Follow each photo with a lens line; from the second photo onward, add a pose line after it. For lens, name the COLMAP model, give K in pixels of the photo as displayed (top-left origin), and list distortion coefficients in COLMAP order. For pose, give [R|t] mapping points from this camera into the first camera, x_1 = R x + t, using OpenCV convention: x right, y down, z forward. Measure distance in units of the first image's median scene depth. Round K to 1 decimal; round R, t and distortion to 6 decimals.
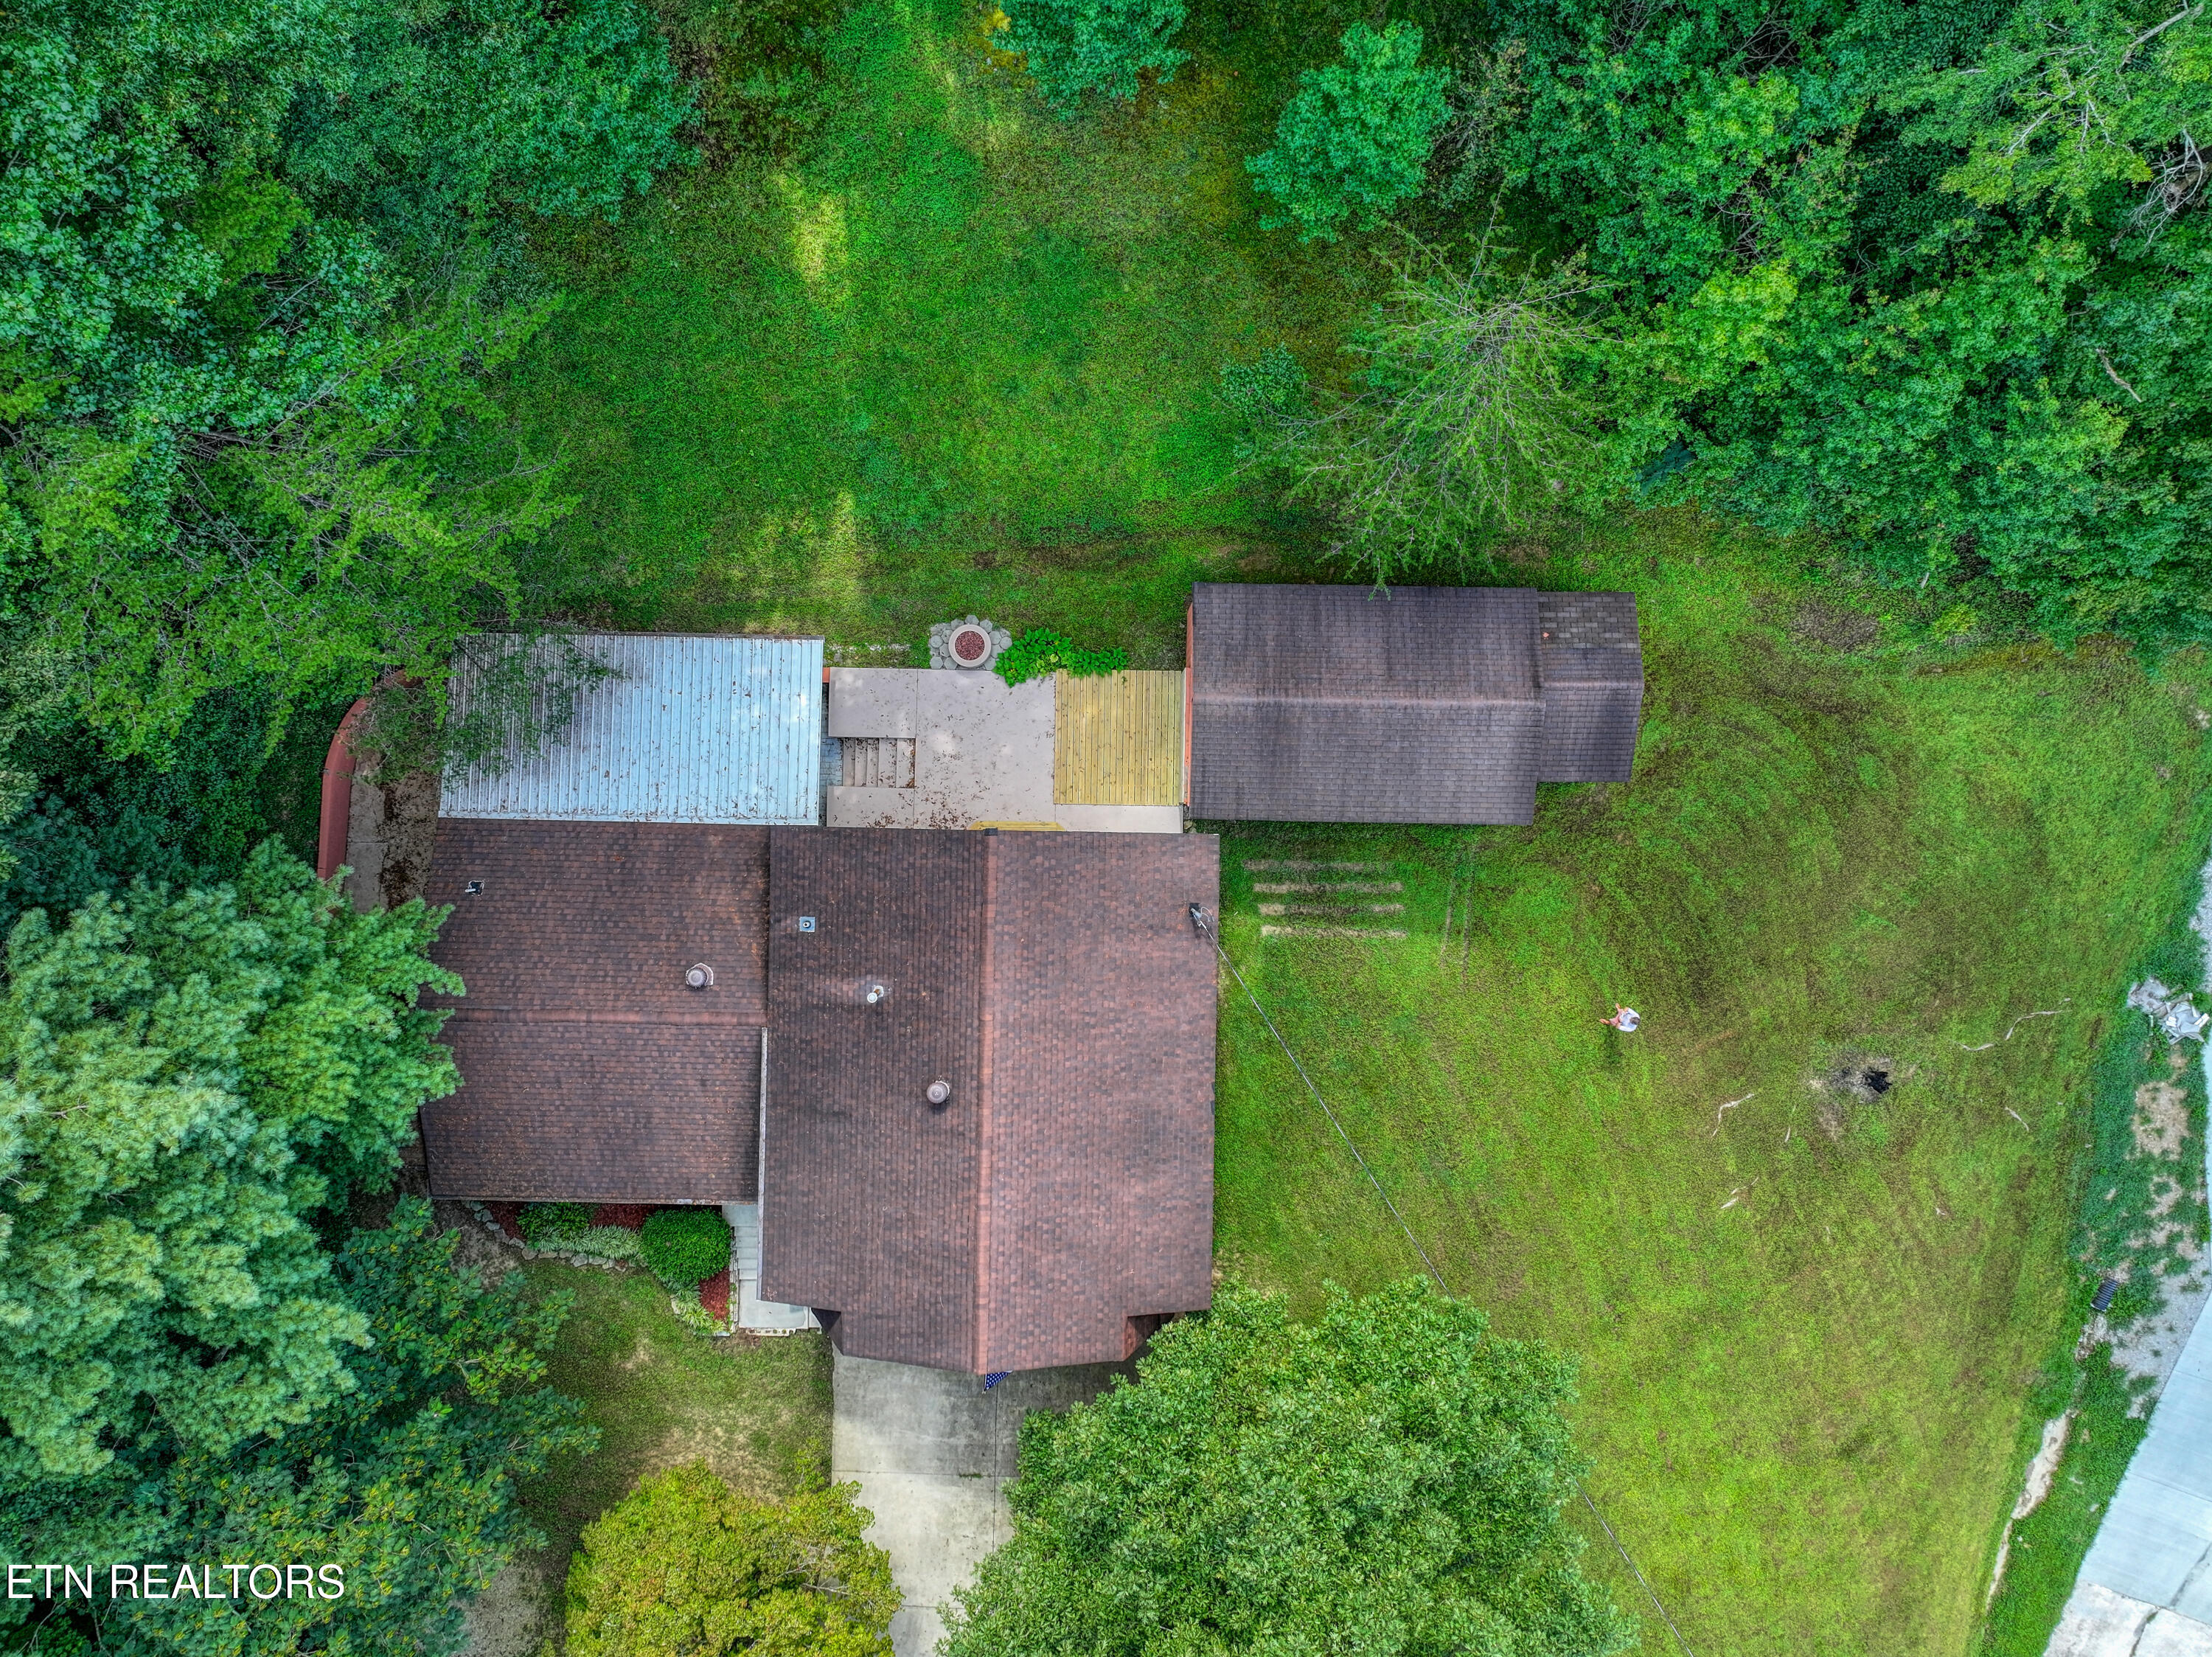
lens RADIAL K [[1550.1, 0, 1109.8], [0, 1550.1, 826.0], [0, 0, 1]] dist [0.013182, 0.001735]
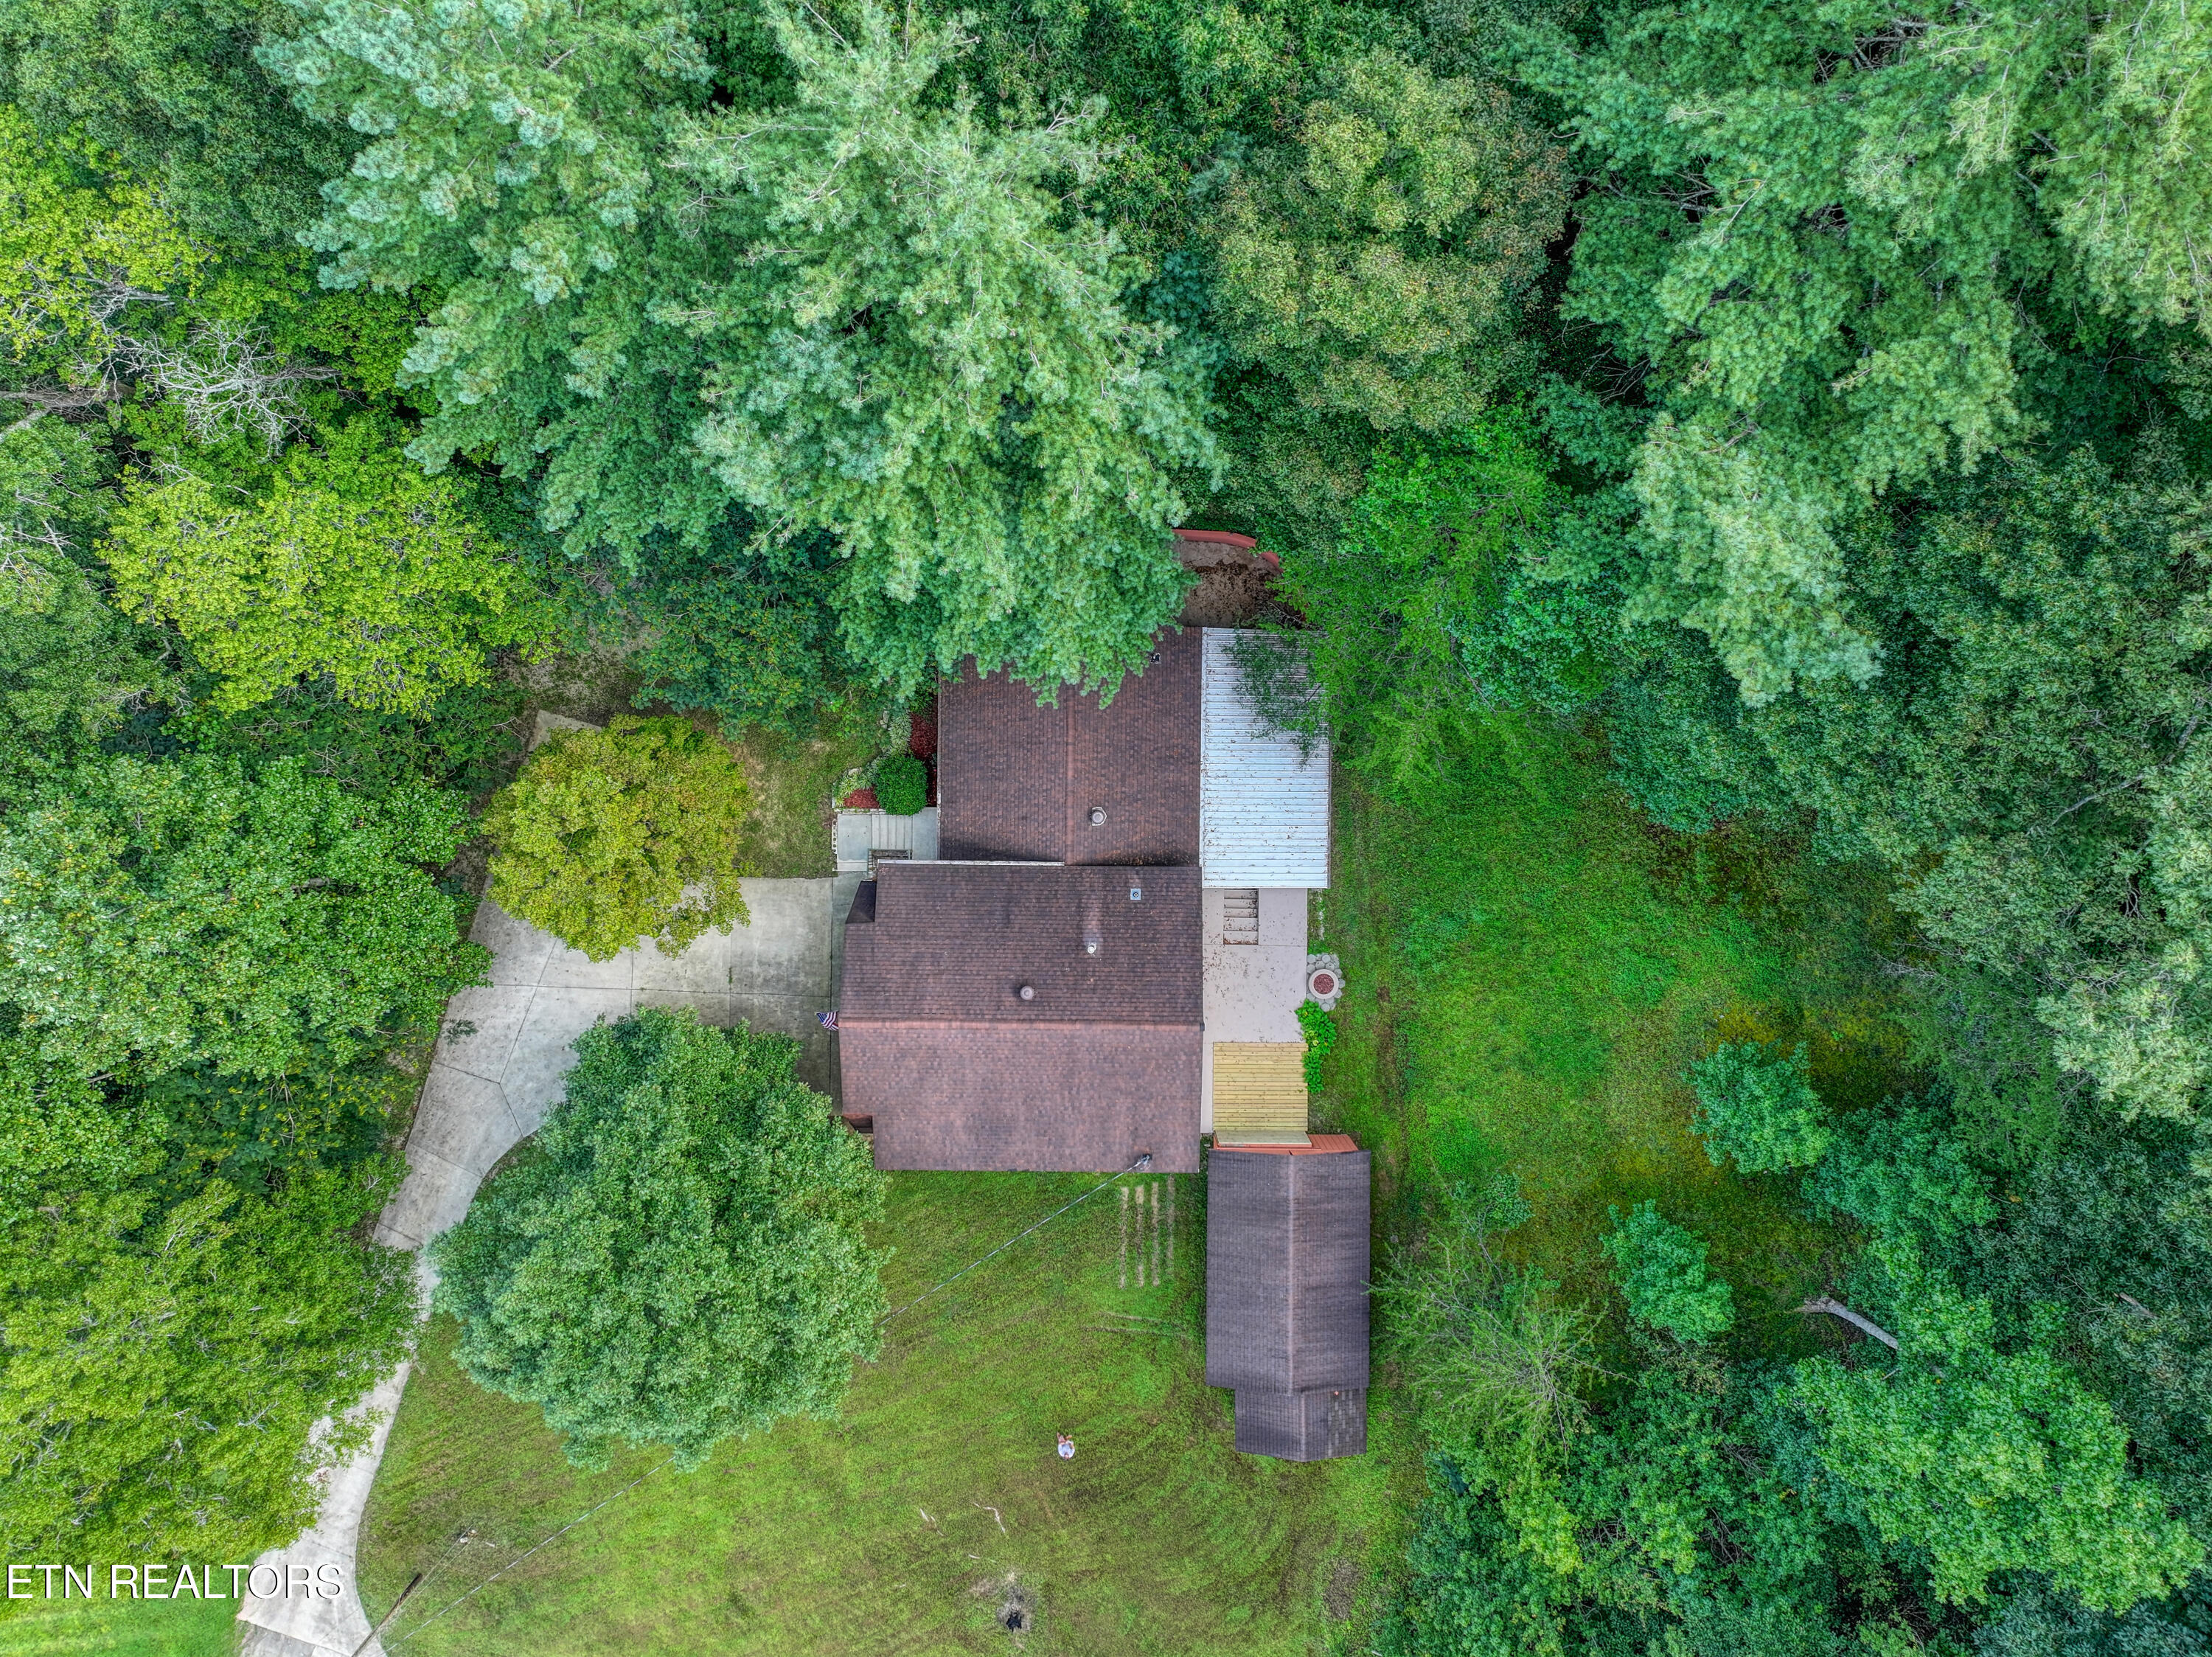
lens RADIAL K [[1550.1, 0, 1112.2], [0, 1550.1, 819.5], [0, 0, 1]] dist [0.013182, 0.001735]
pose [[0.008931, 0.999960, -0.000245, -0.253508], [-0.999954, 0.008931, -0.003473, 0.085792], [-0.003471, 0.000276, 0.999994, -0.446937]]
